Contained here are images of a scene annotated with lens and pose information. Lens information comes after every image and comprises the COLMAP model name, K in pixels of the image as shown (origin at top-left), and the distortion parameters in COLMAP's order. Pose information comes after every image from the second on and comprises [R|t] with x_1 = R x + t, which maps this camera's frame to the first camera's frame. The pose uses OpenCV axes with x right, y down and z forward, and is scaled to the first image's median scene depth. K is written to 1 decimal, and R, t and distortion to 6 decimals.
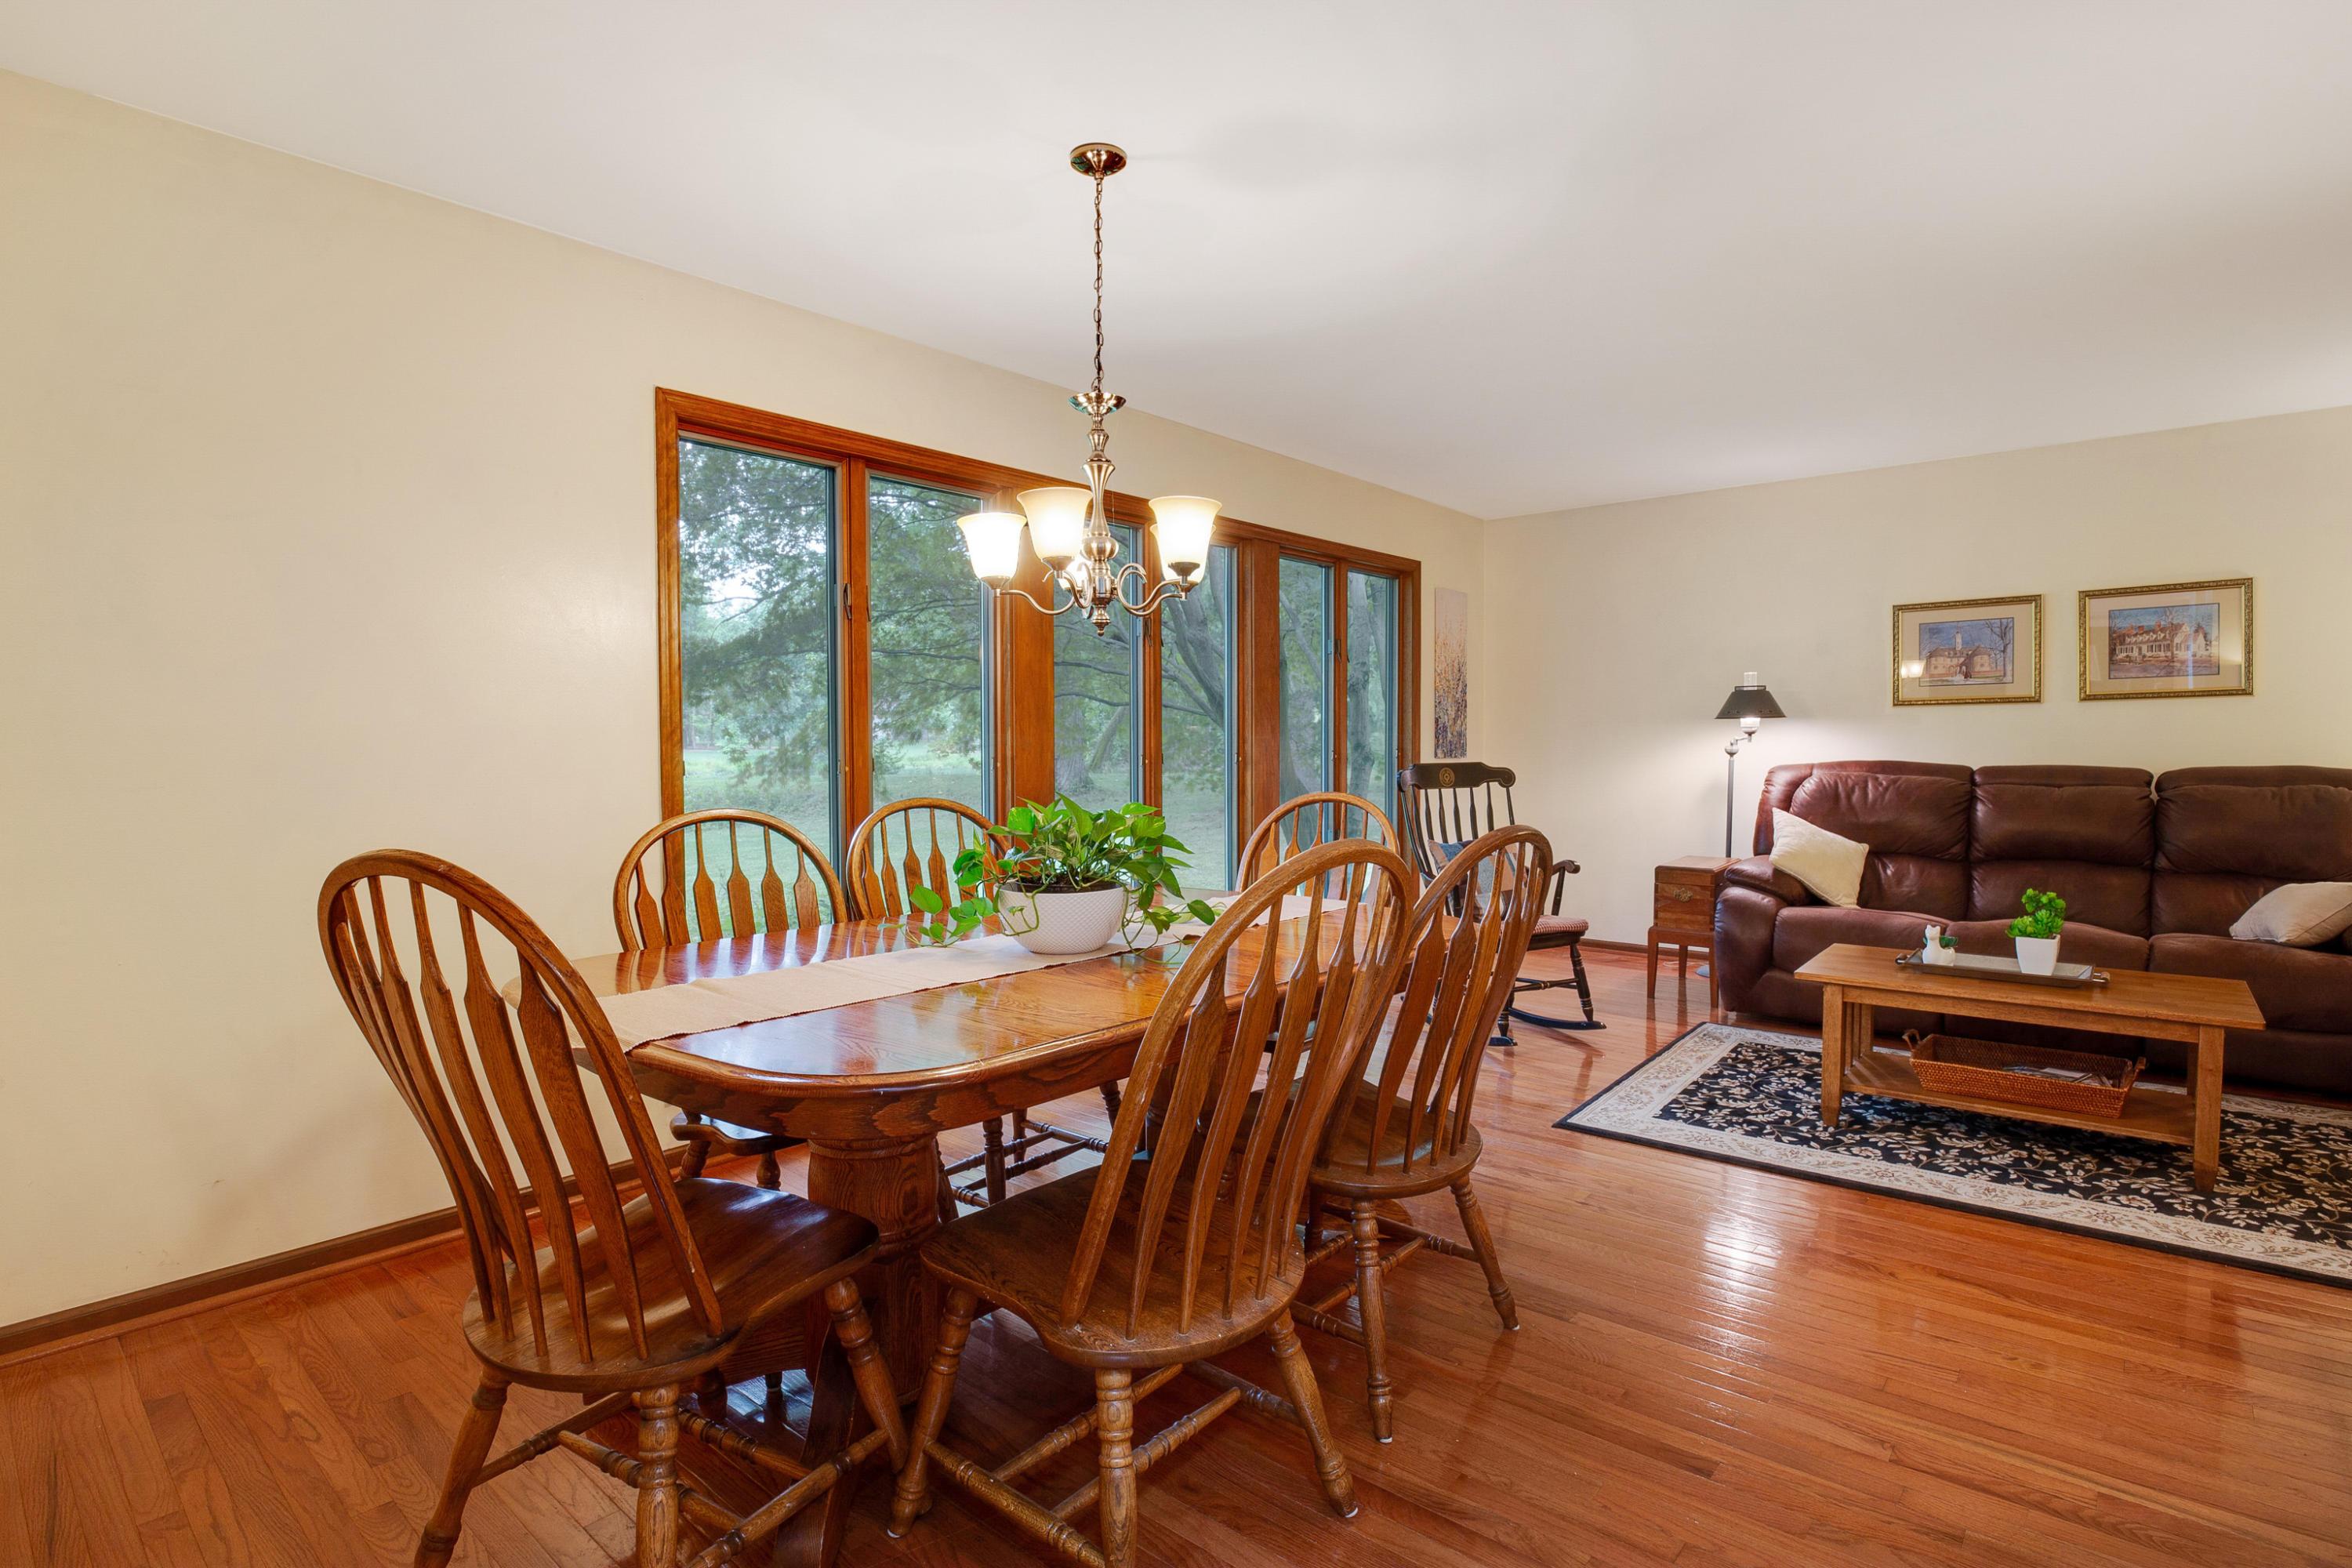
lens RADIAL K [[1144.7, 0, 1182.5], [0, 1144.7, 783.7], [0, 0, 1]] dist [-0.013067, -0.002653]
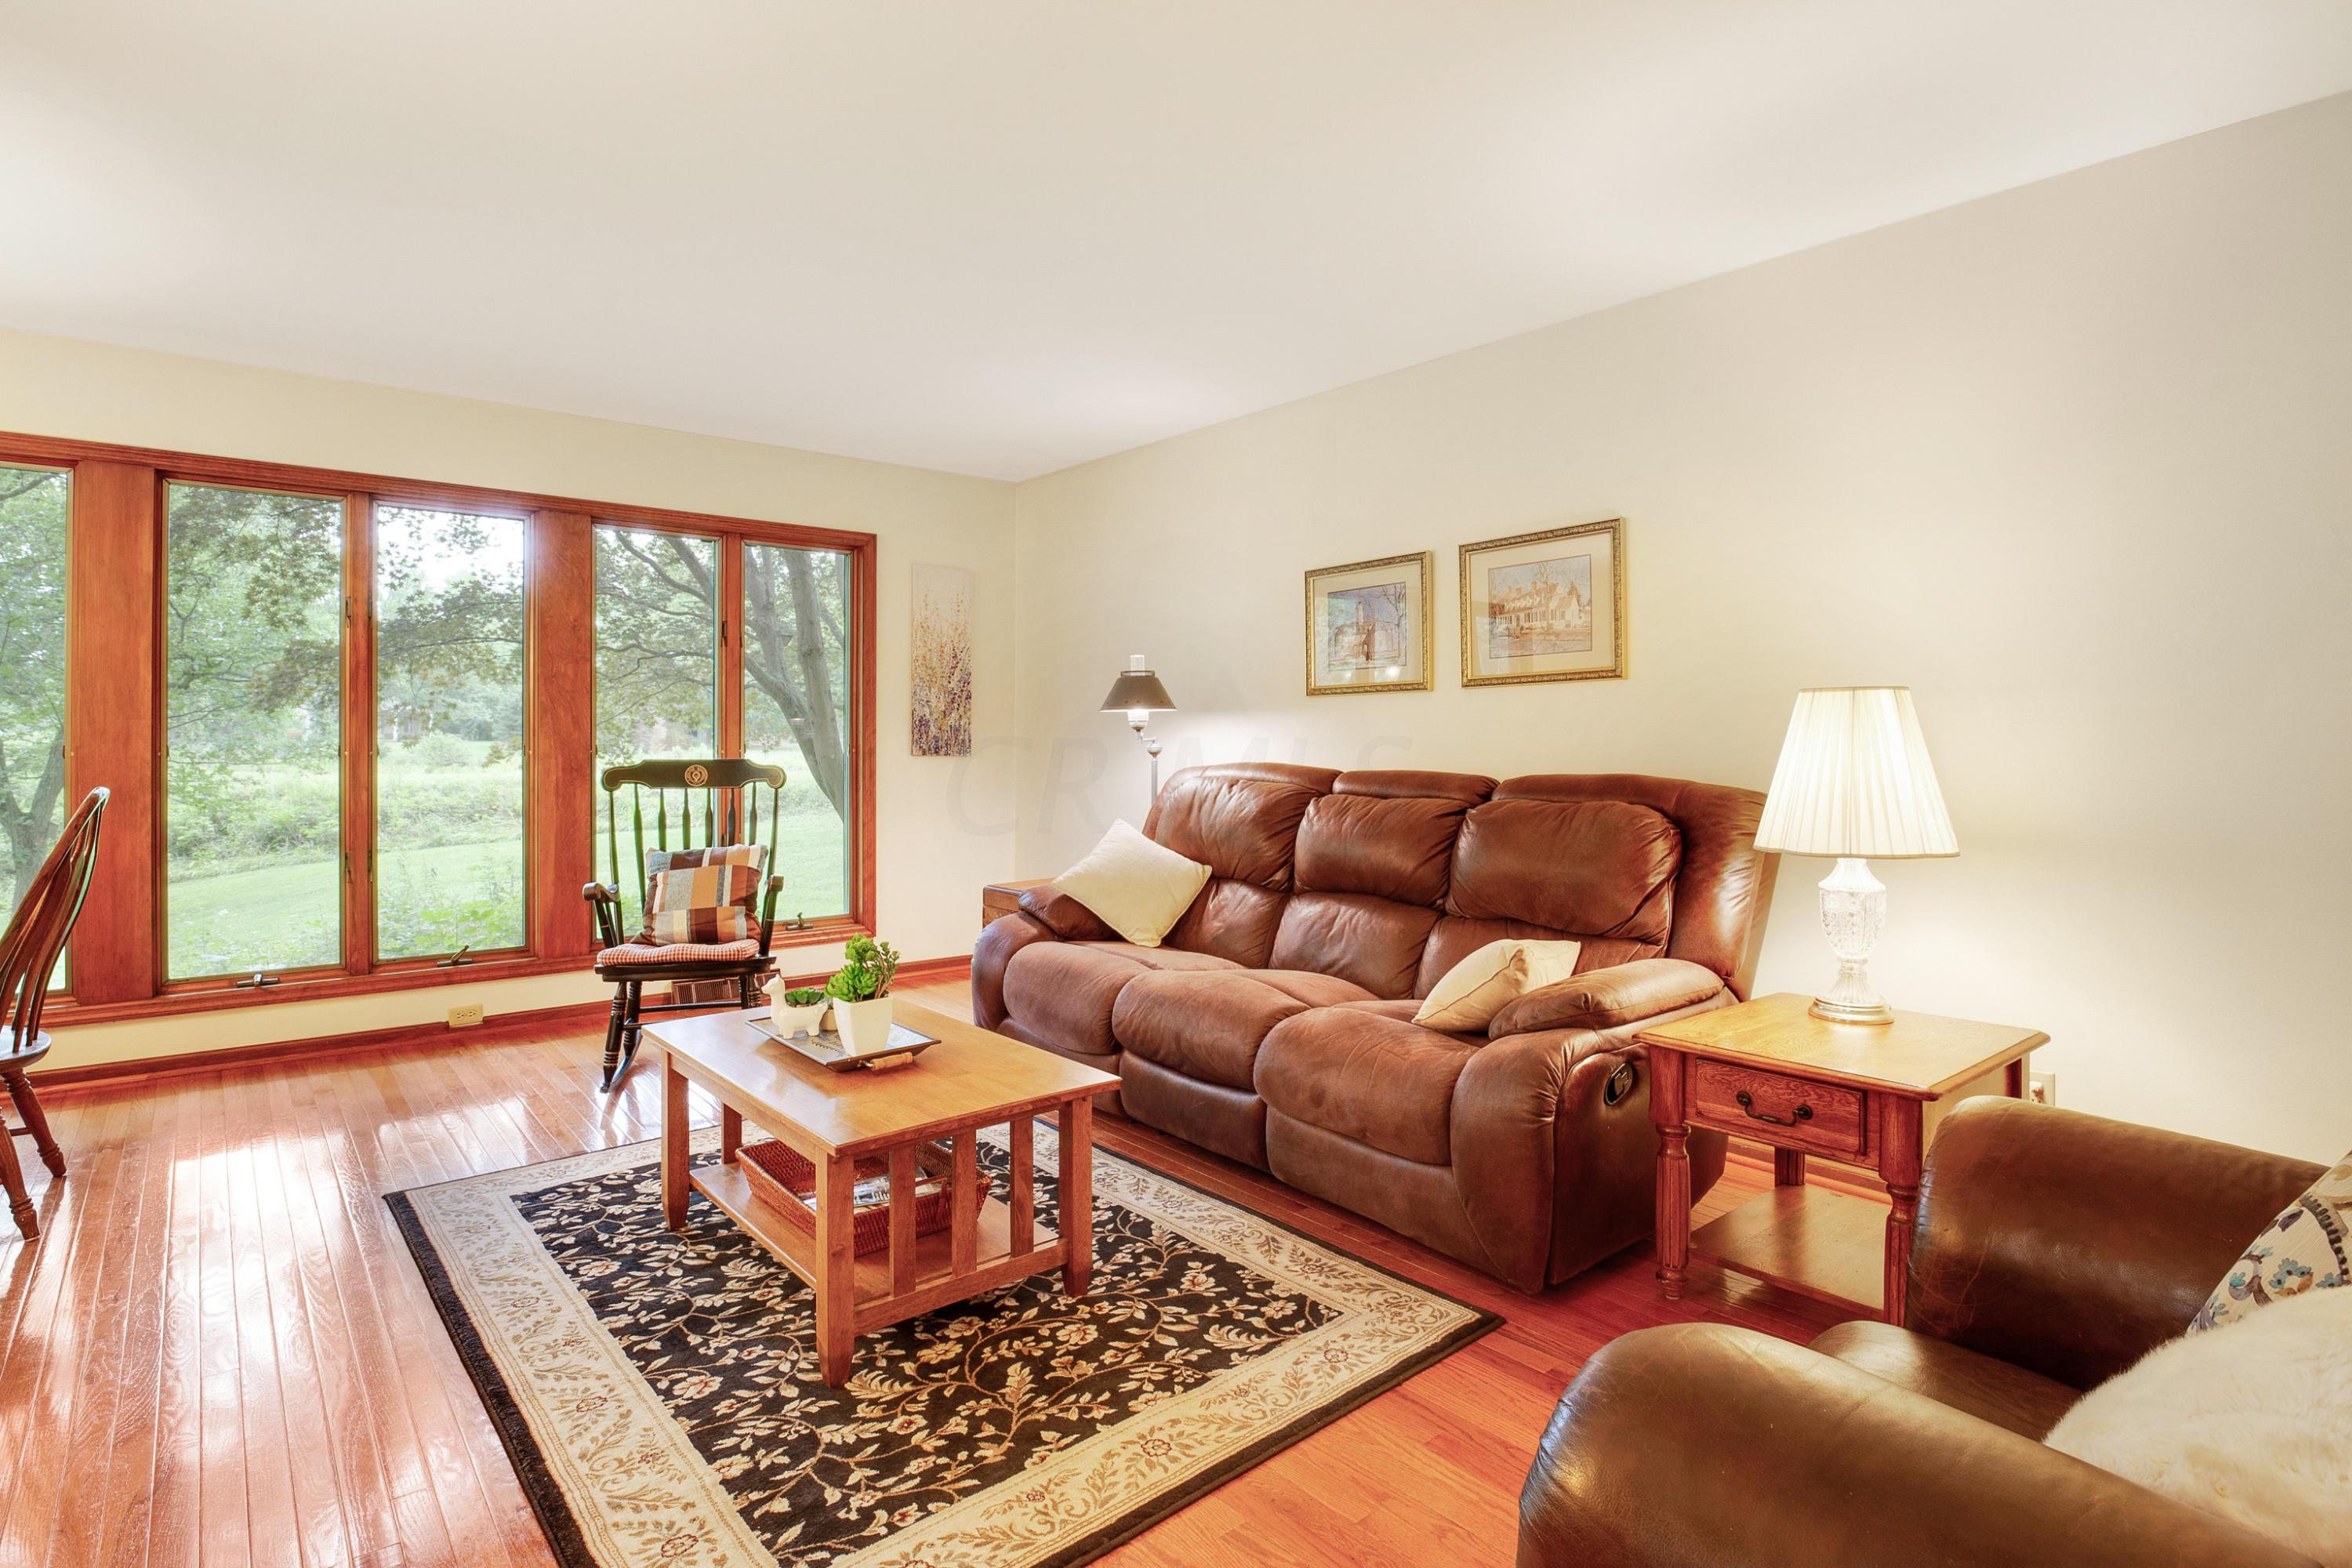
lens RADIAL K [[1144.7, 0, 1259.8], [0, 1144.7, 751.1], [0, 0, 1]] dist [-0.013067, -0.002653]
pose [[0.984036, 0.009755, -0.177700, 0.795910], [-0.014898, 0.999507, -0.027627, -0.006546], [0.177343, 0.029833, 0.983697, 0.216342]]
